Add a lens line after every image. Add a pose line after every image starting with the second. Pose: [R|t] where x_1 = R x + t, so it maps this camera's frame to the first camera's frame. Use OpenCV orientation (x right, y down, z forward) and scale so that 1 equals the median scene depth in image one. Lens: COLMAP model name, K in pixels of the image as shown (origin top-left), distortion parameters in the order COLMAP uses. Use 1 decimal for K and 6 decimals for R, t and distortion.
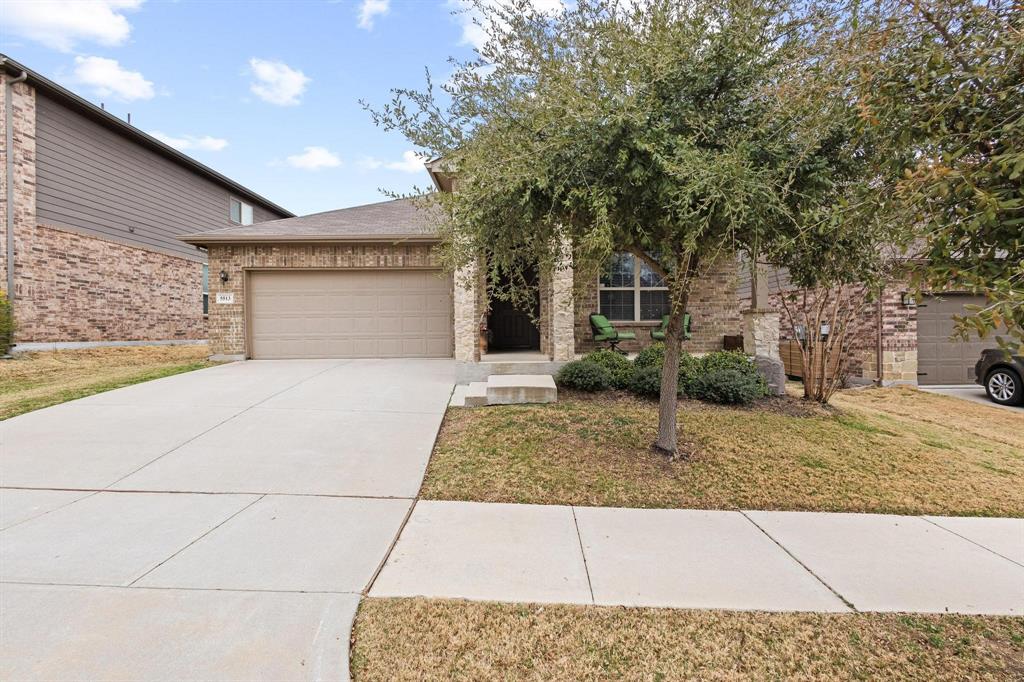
lens RADIAL K [[468.1, 0, 507.8], [0, 468.1, 338.2], [0, 0, 1]] dist [0.005509, -0.000997]
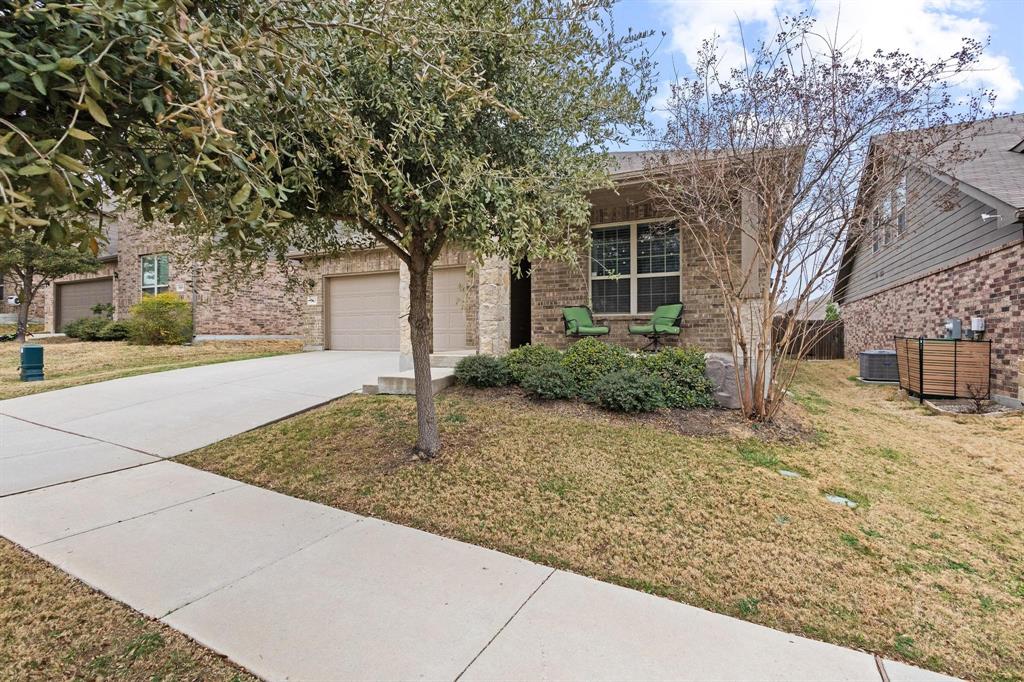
lens RADIAL K [[468.1, 0, 511.7], [0, 468.1, 337.0], [0, 0, 1]] dist [0.005509, -0.000997]
pose [[0.891487, 0.007725, -0.452981, 0.436402], [-0.010476, 0.999939, -0.003566, 0.010759], [0.452925, 0.007924, 0.891513, 0.128060]]
